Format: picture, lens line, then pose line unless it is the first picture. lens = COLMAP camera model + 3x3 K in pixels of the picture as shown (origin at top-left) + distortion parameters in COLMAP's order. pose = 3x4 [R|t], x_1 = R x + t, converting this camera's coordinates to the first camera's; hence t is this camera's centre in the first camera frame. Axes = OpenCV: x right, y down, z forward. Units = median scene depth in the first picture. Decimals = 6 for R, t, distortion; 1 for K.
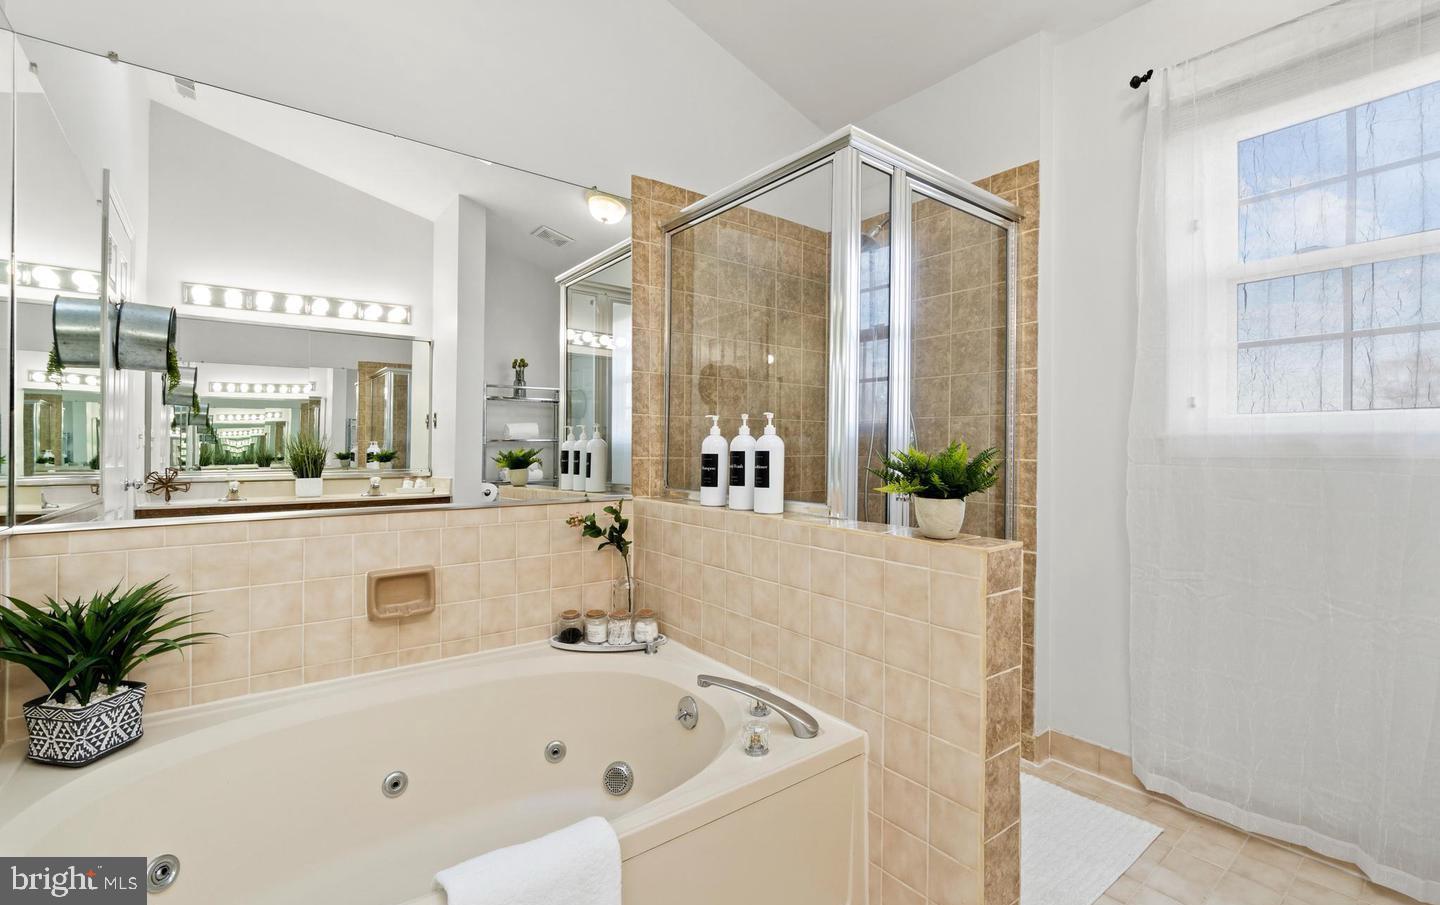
lens RADIAL K [[638.0, 0, 720.8], [0, 638.0, 449.5], [0, 0, 1]] dist [-0.001177, -0.000301]
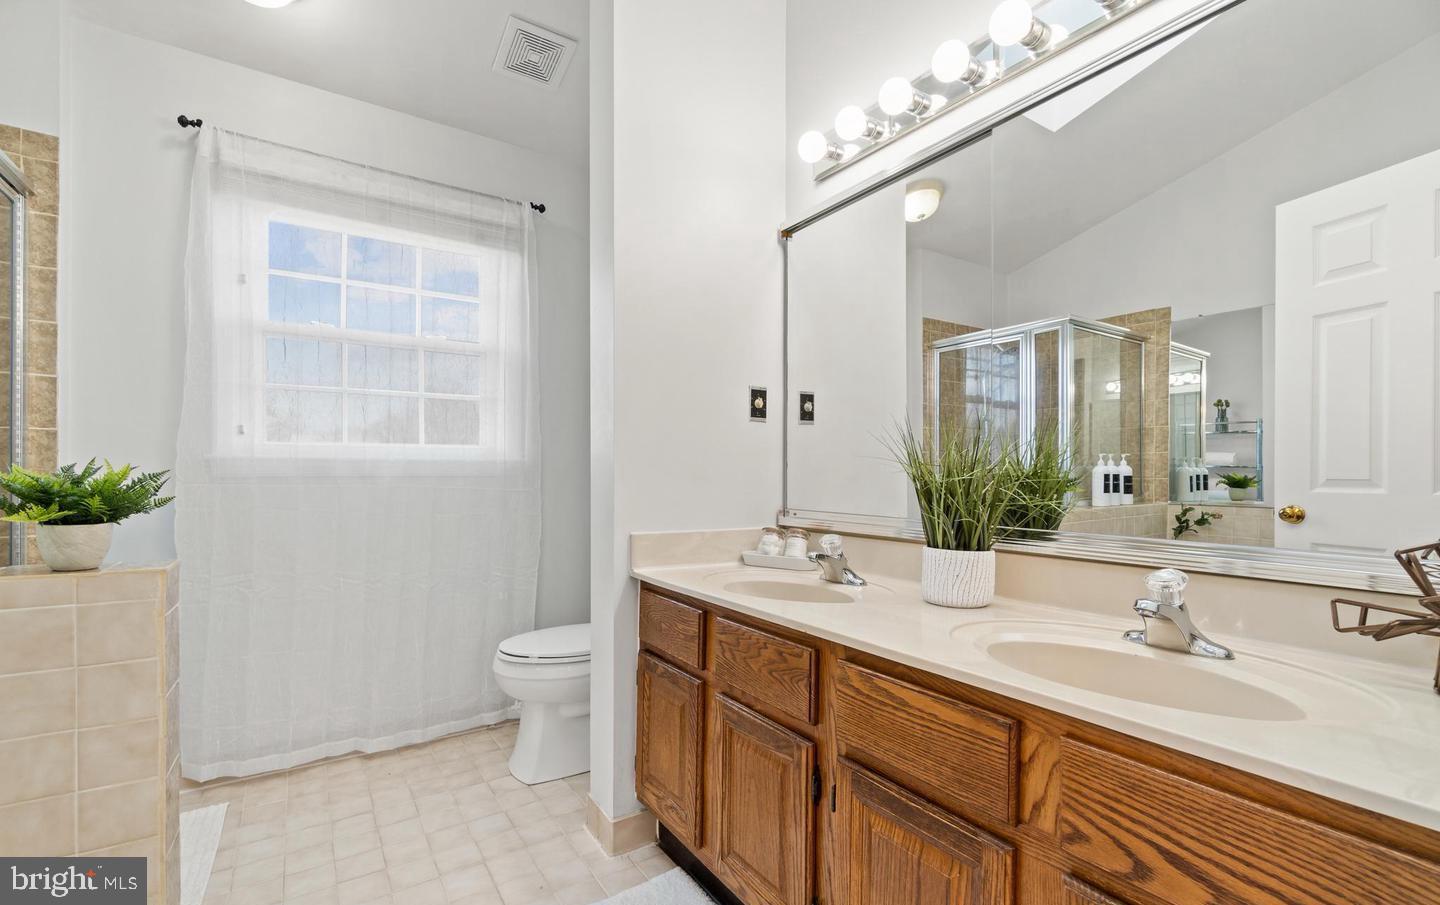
lens RADIAL K [[618.4, 0, 720.0], [0, 618.4, 479.2], [0, 0, 1]] dist [-0.001272, -0.000004]
pose [[0.079229, -0.011237, 0.996793, -0.321268], [-0.001839, 0.999933, 0.011419, 0.002061], [-0.996855, -0.002738, 0.079203, 0.035827]]
